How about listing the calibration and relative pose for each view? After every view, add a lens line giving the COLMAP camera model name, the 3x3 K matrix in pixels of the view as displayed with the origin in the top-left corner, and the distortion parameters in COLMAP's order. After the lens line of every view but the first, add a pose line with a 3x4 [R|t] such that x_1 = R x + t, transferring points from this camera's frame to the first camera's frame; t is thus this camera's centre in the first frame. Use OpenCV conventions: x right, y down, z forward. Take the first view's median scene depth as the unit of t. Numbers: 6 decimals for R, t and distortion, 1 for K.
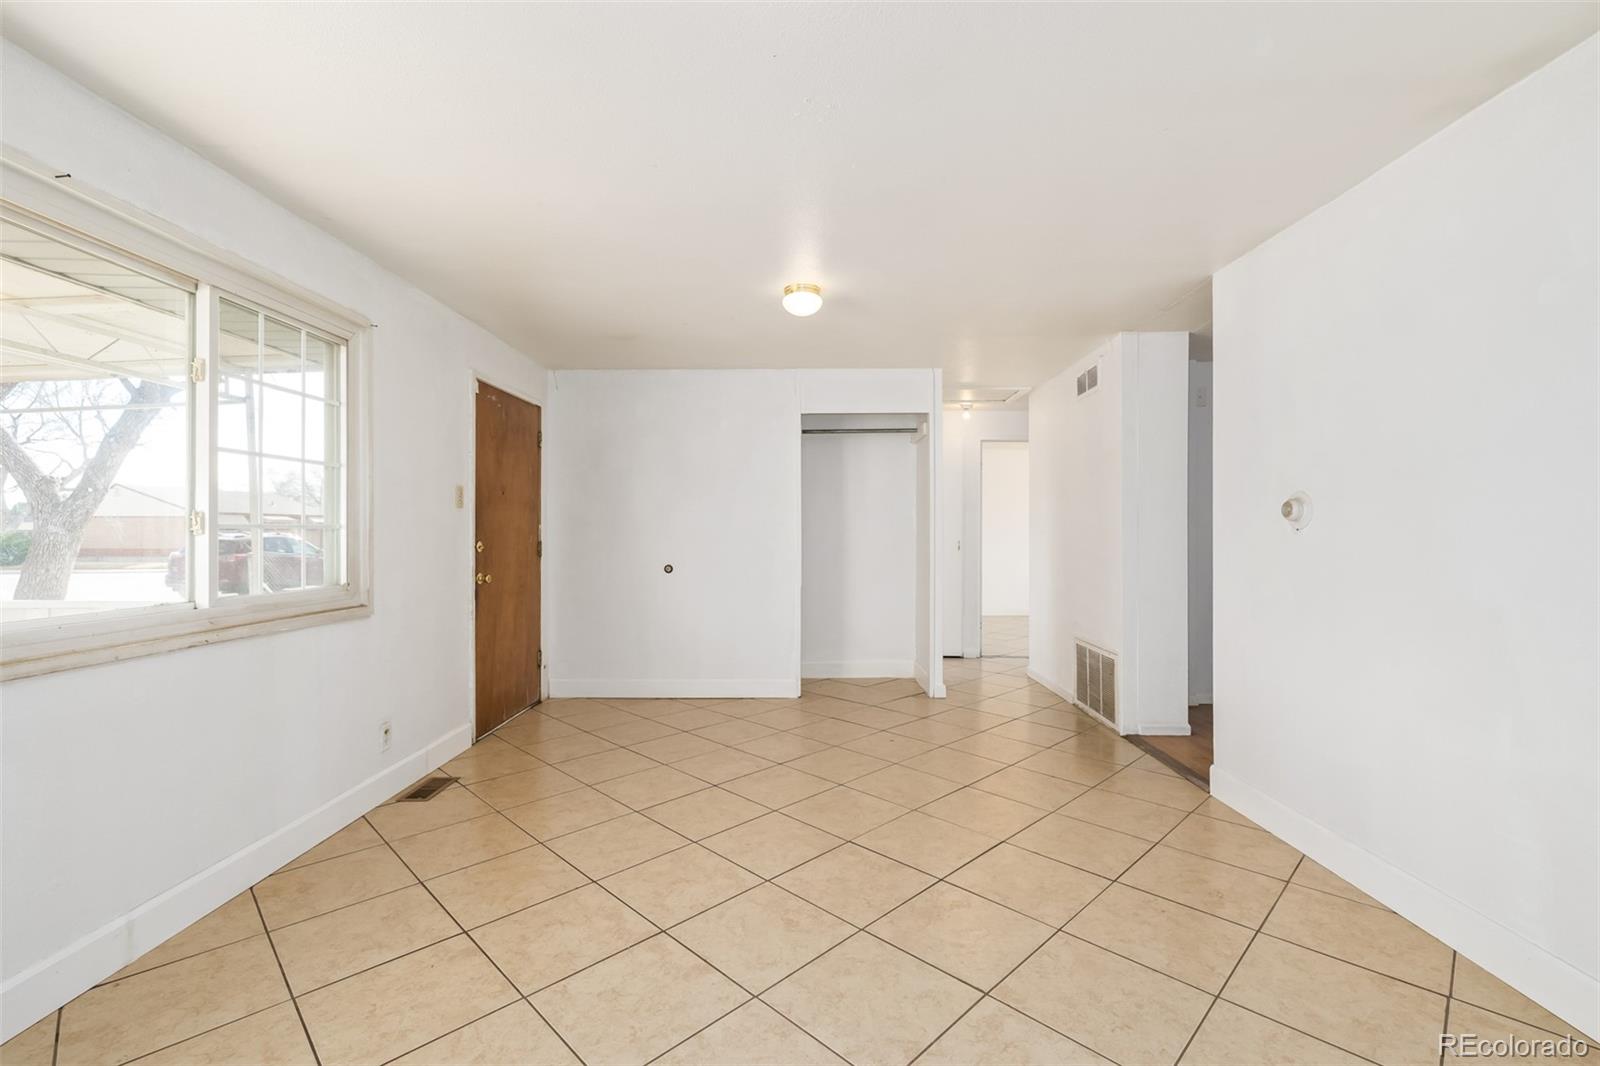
lens RADIAL K [[692.3, 0, 794.2], [0, 692.3, 525.3], [0, 0, 1]] dist [-0.000768, -0.000128]
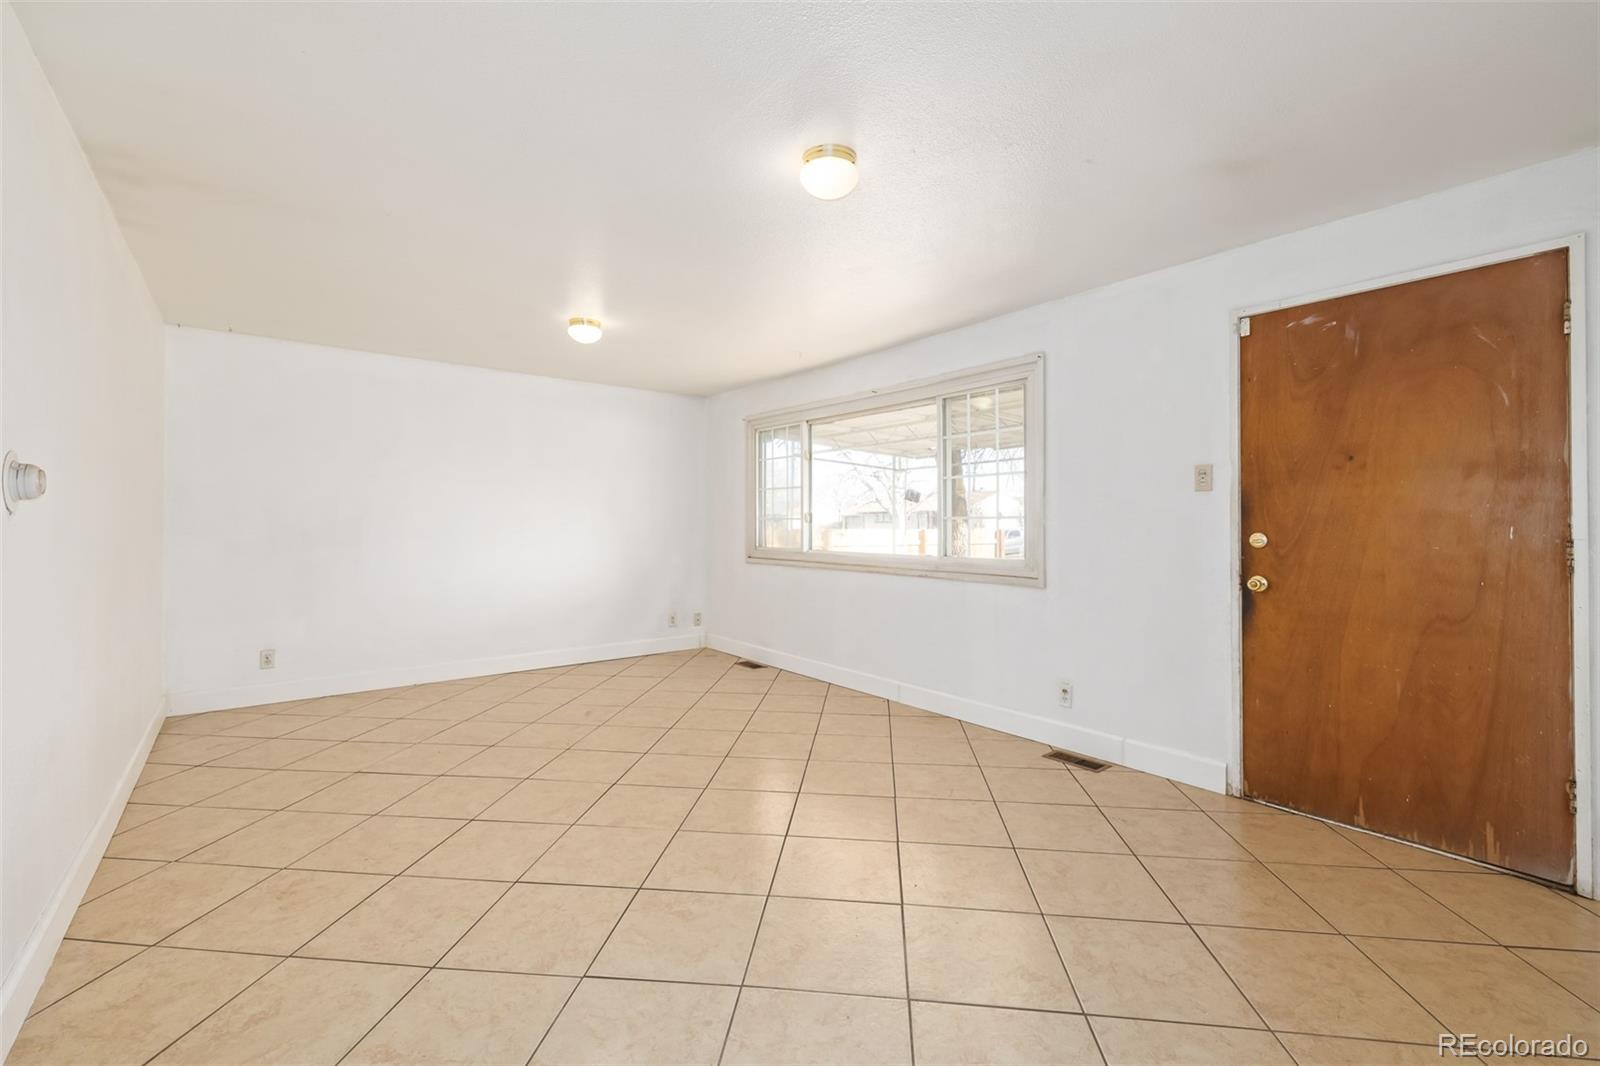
lens RADIAL K [[675.3, 0, 799.9], [0, 675.3, 525.9], [0, 0, 1]] dist [0.000824, -0.000338]
pose [[-0.779653, 0.004801, -0.626193, 0.419429], [0.008253, 0.999963, -0.002609, 0.015118], [0.626157, -0.007202, -0.779664, 1.421094]]
